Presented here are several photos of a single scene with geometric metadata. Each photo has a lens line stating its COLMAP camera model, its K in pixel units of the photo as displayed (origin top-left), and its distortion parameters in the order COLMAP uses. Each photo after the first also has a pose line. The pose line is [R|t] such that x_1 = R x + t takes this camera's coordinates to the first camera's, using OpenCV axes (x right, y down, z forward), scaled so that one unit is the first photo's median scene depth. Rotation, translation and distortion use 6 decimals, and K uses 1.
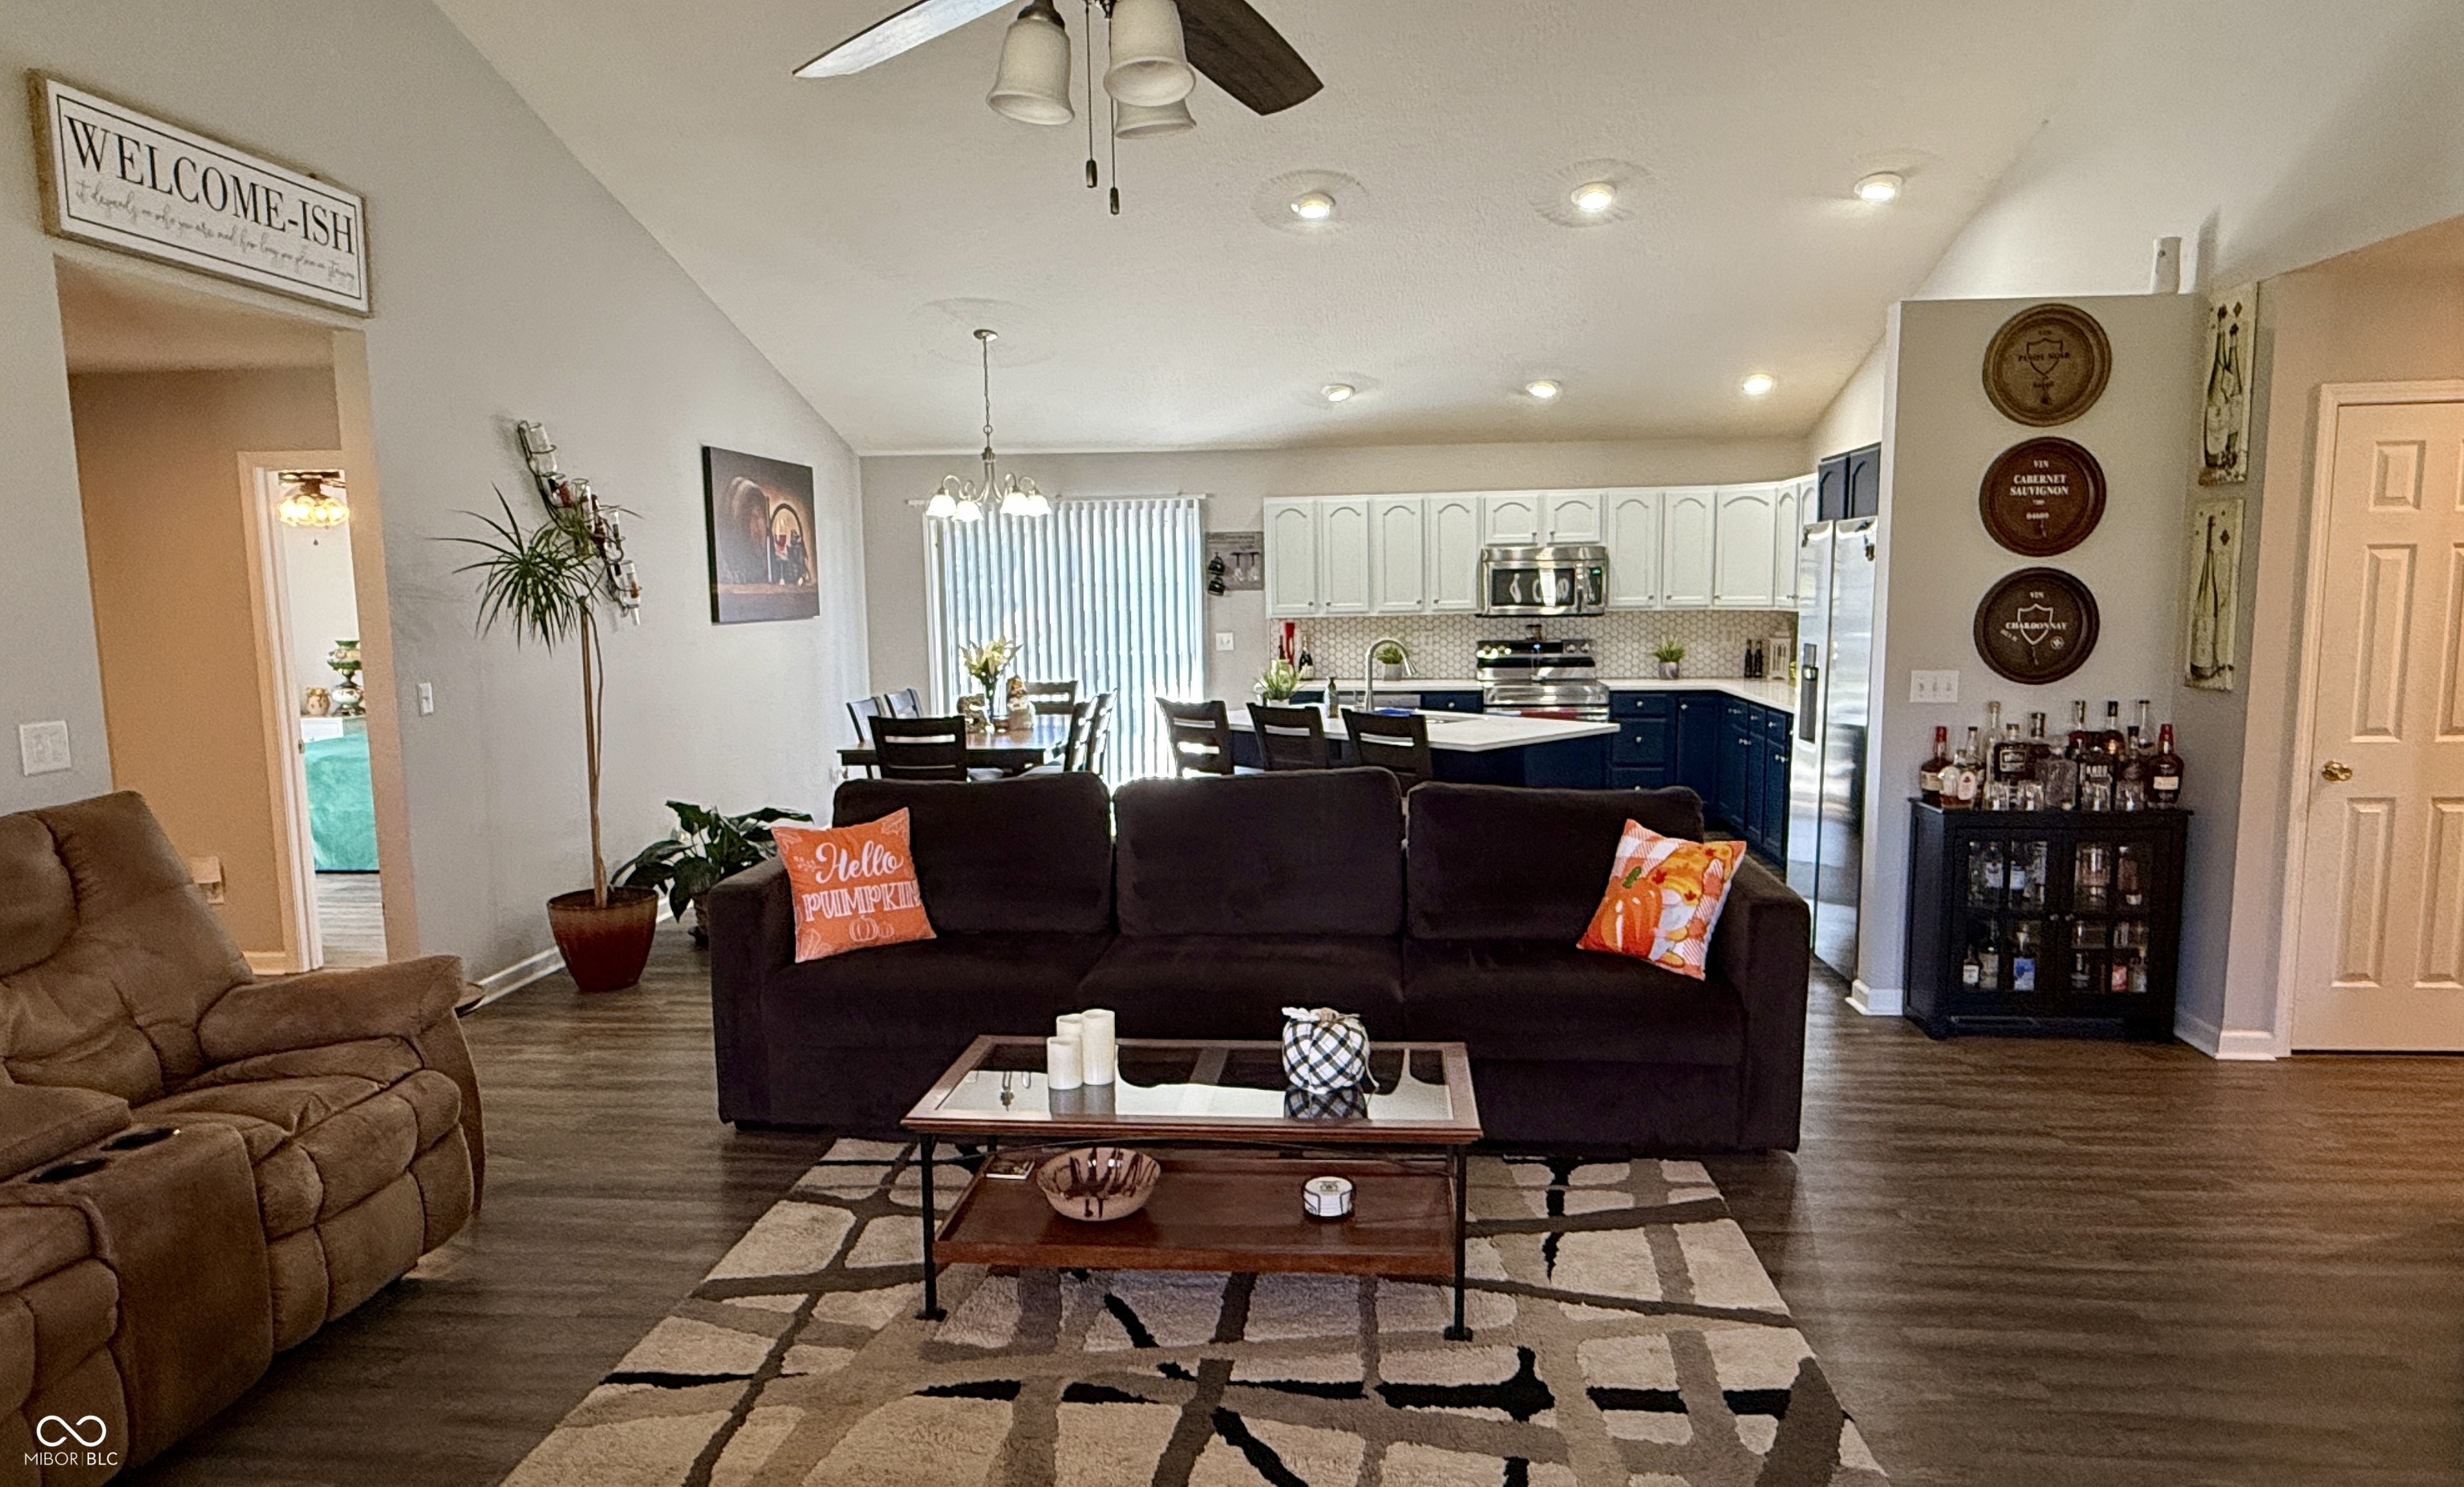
lens RADIAL K [[1466.5, 0, 1244.9], [0, 1466.5, 766.5], [0, 0, 1]] dist [-0.000151, -0.001578]
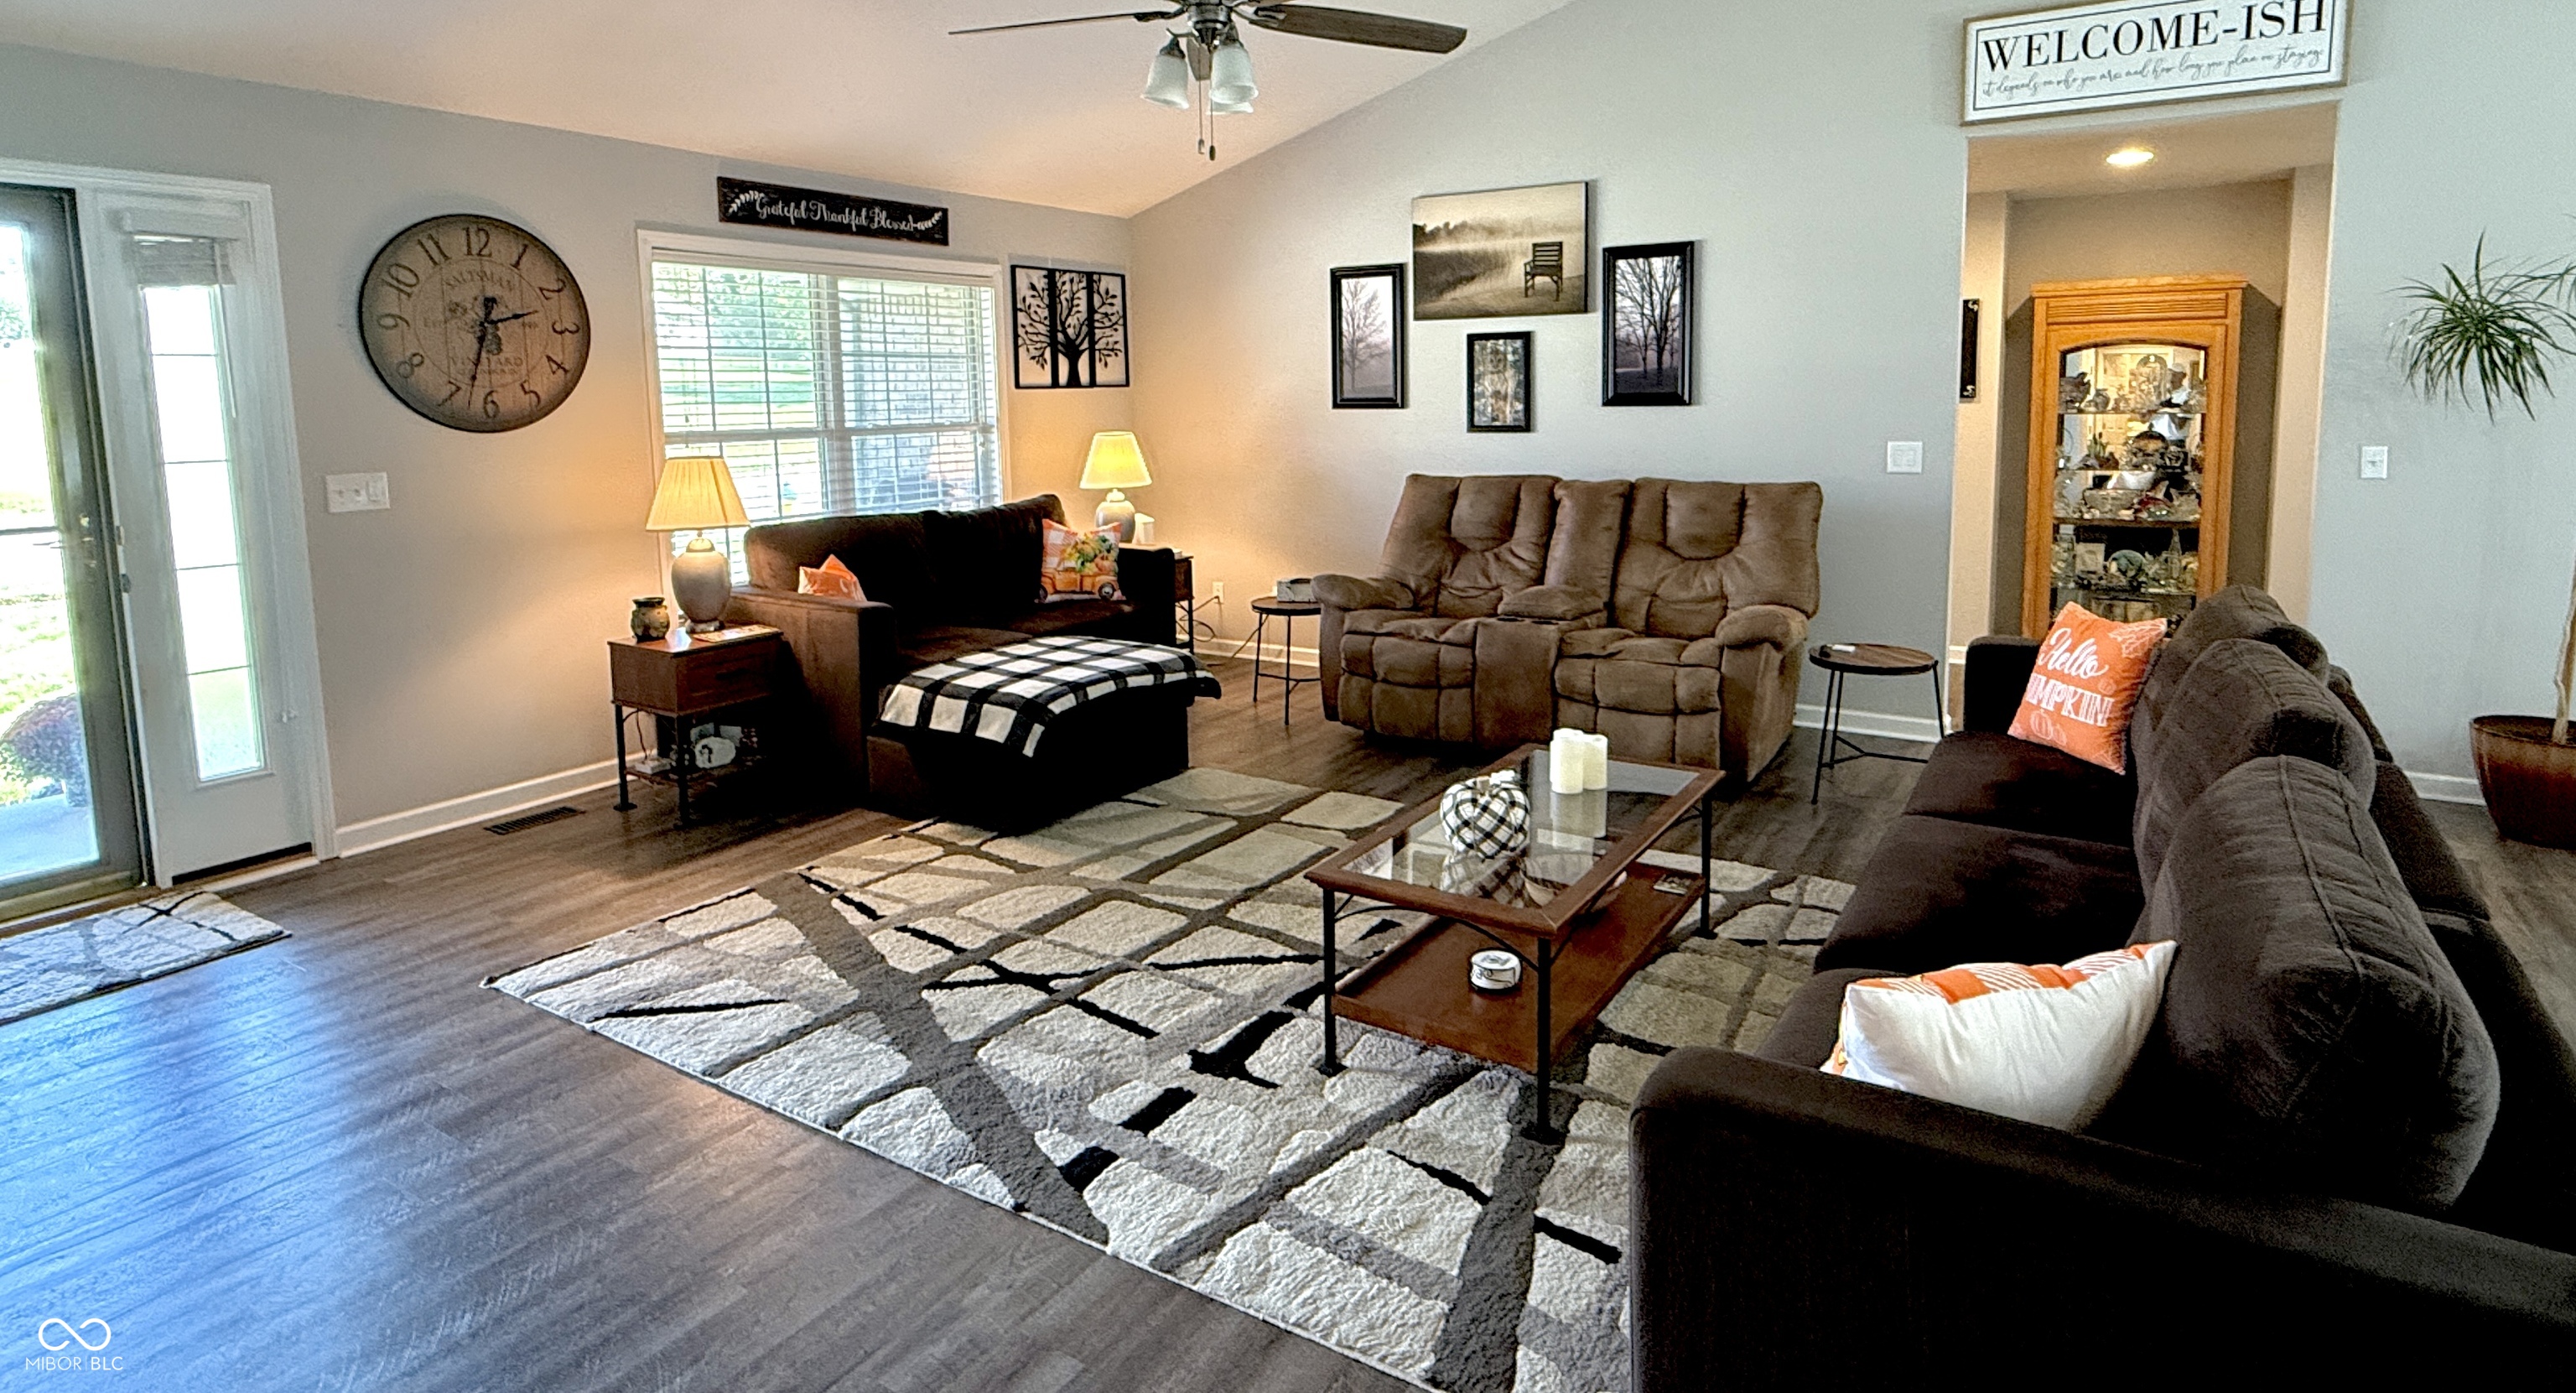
lens RADIAL K [[1313.6, 0, 1330.2], [0, 1313.6, 535.9], [0, 0, 1]] dist [-0.000496, -0.000029]
pose [[-0.447806, 0.118284, -0.886272, 0.698178], [-0.090372, 0.980148, 0.176476, -0.117044], [0.889552, 0.159121, -0.428226, 0.995419]]
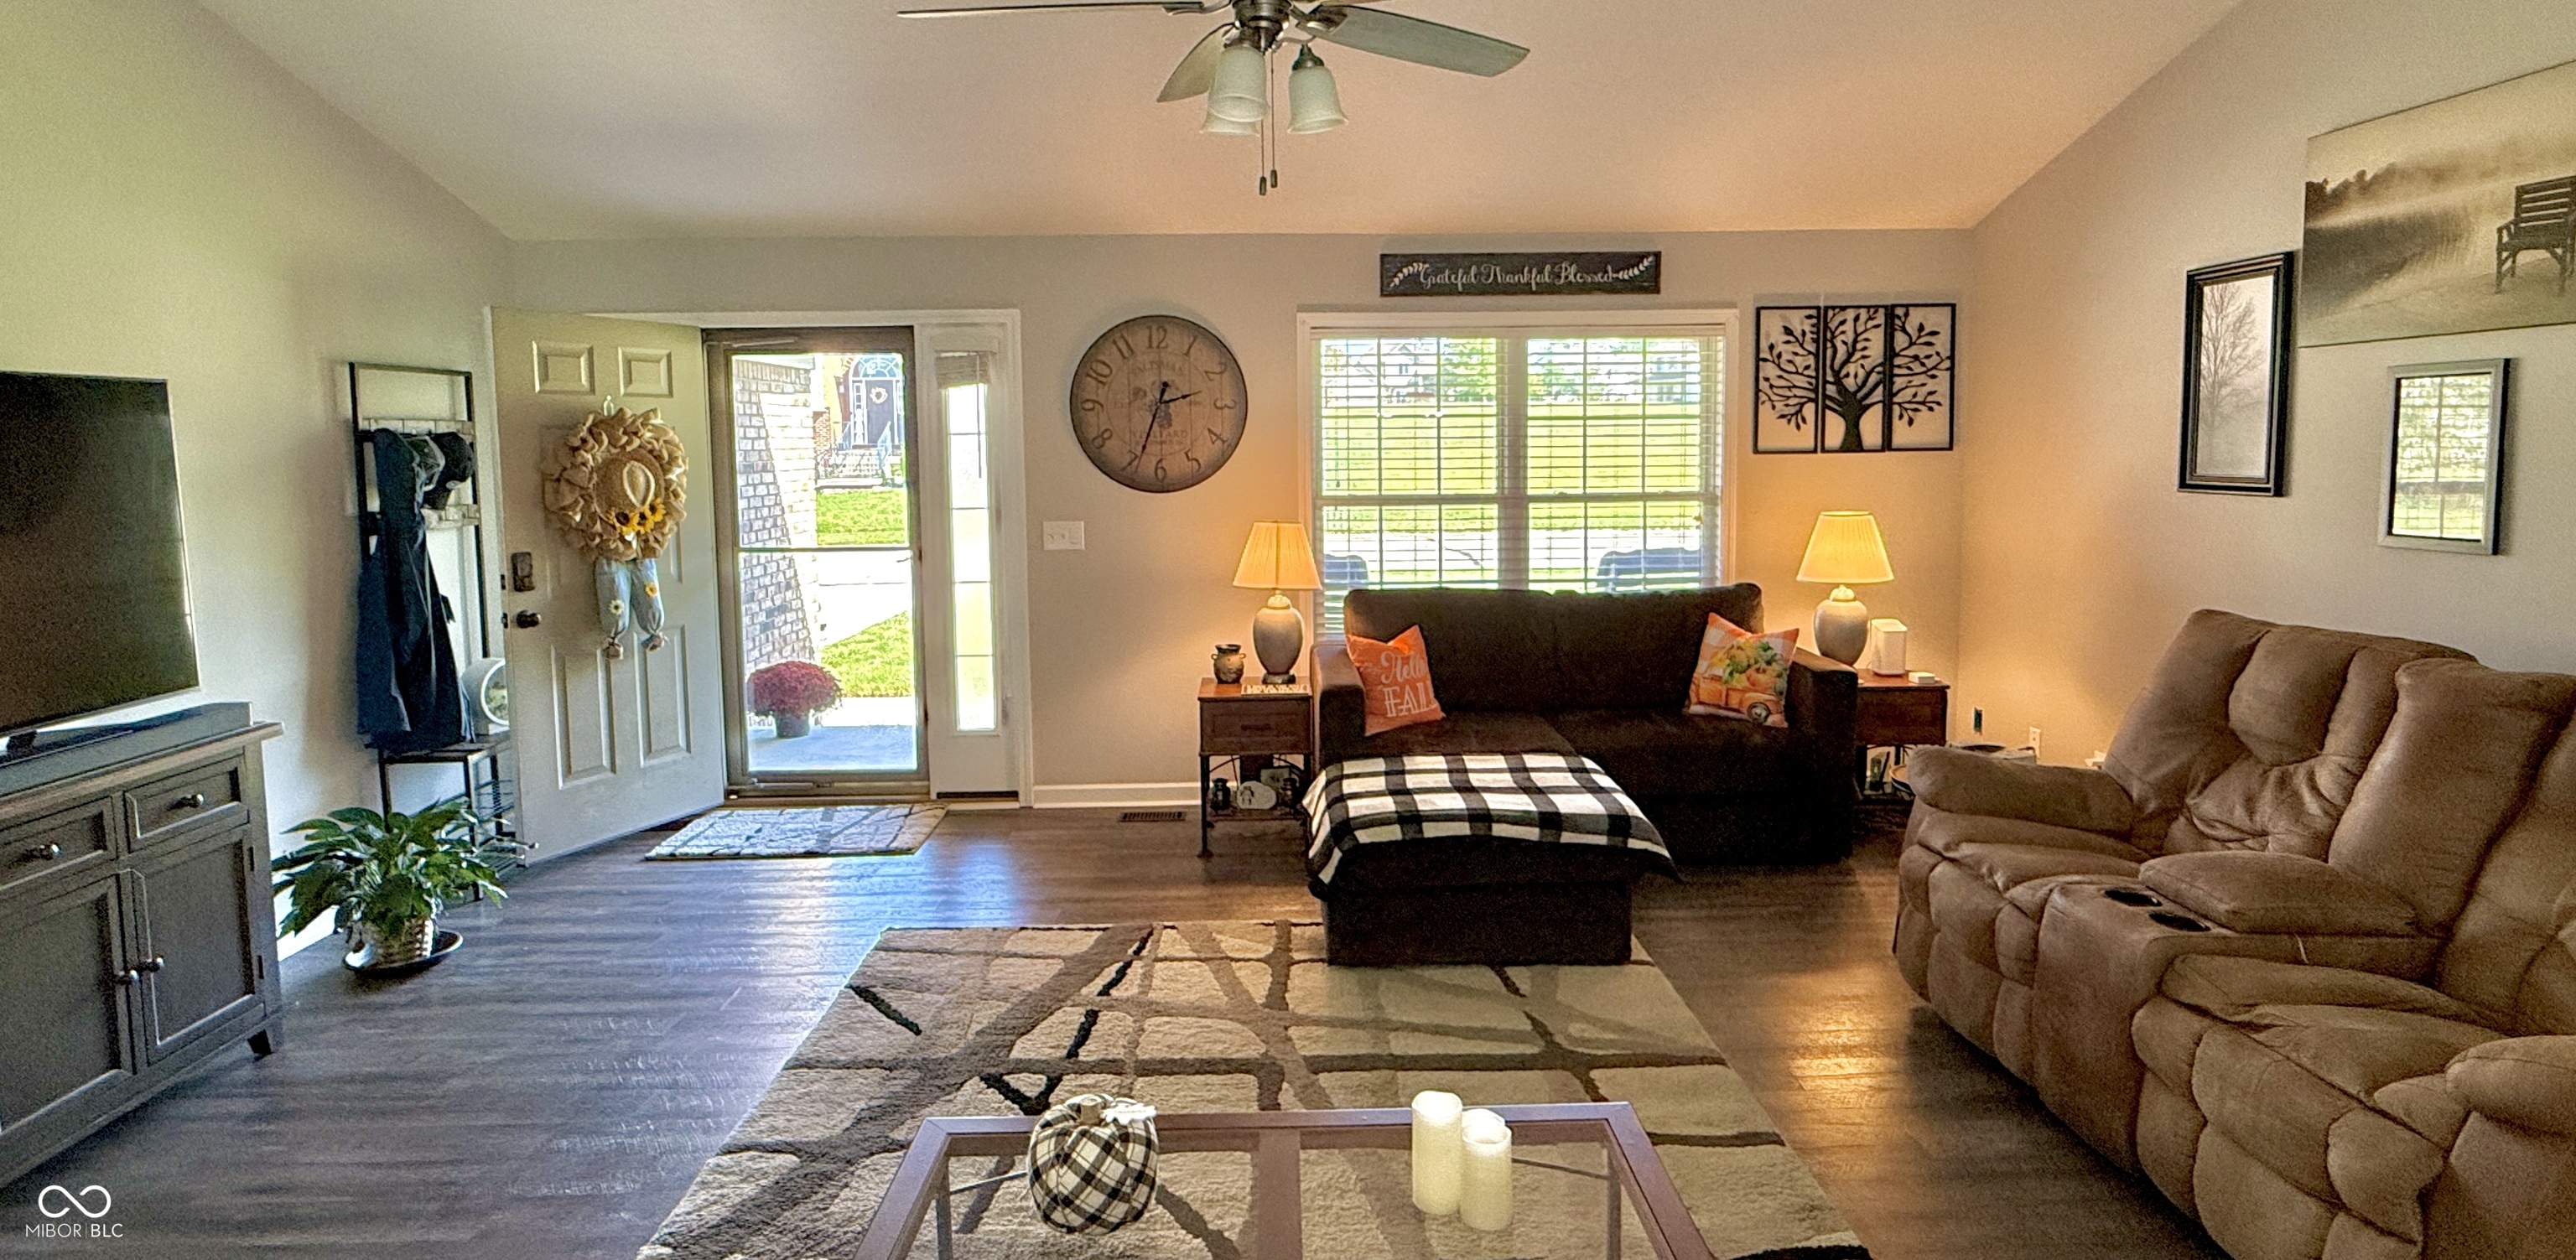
lens RADIAL K [[1294.1, 0, 1301.1], [0, 1294.1, 549.2], [0, 0, 1]] dist [-0.001253, 0.000186]
pose [[-0.993249, 0.033796, -0.110970, 0.012811], [0.010682, 0.979201, 0.202613, -0.154664], [0.115509, 0.200060, -0.972951, 1.202326]]
